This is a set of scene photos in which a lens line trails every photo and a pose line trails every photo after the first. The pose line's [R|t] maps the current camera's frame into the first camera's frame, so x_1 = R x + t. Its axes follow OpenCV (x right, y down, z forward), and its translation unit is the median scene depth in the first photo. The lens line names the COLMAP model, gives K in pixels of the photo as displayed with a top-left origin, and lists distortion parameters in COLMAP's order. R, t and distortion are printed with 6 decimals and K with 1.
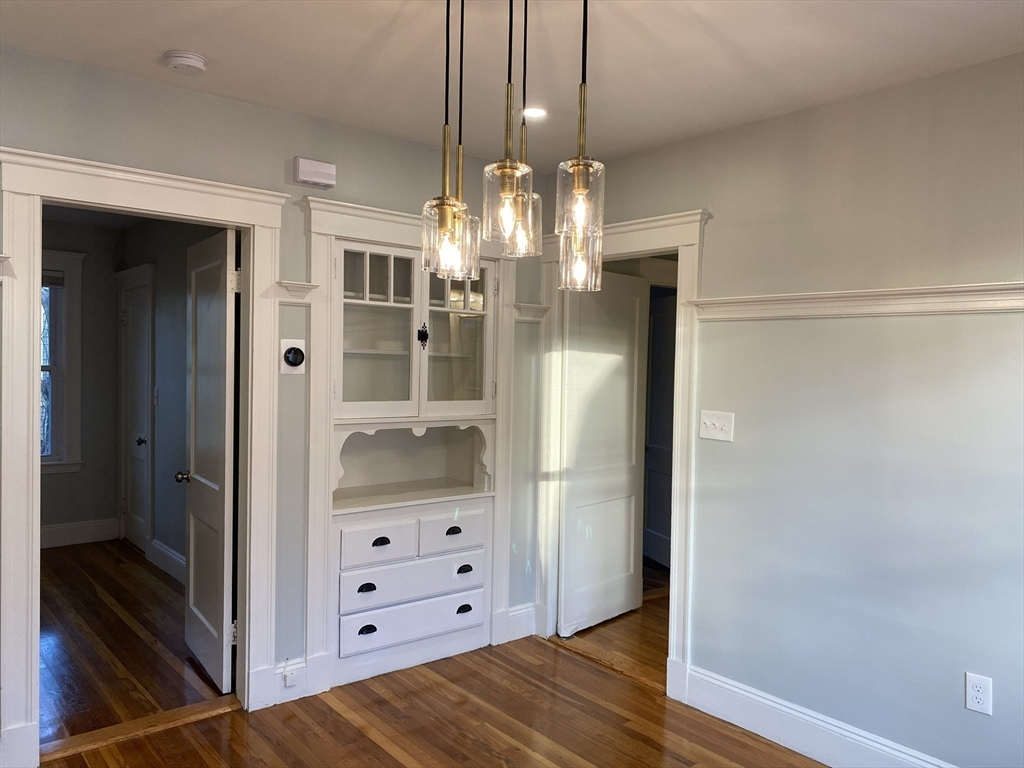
lens RADIAL K [[766.3, 0, 533.7], [0, 766.3, 367.6], [0, 0, 1]] dist [0.027025, -0.002995]
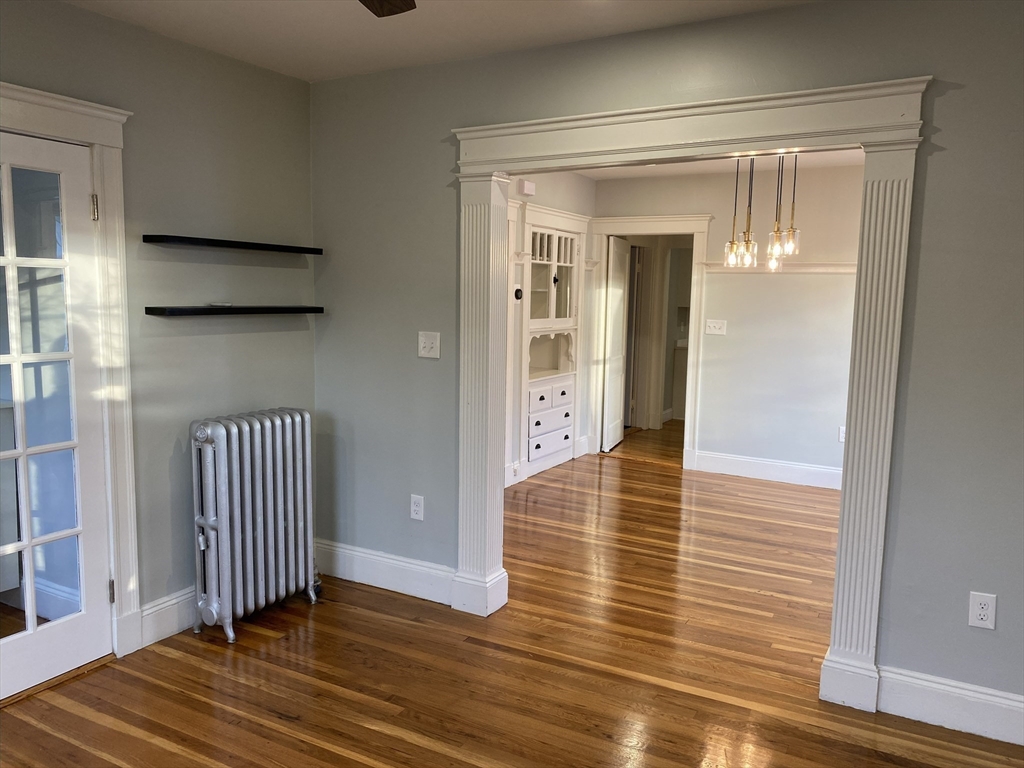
lens RADIAL K [[780.7, 0, 512.0], [0, 780.7, 384.0], [0, 0, 1]] dist [0.030032, -0.000778]
pose [[0.937150, -0.048058, 0.345600, -0.878358], [0.006509, 0.992705, 0.120393, -0.022781], [-0.348865, -0.110577, 0.930627, -0.643148]]
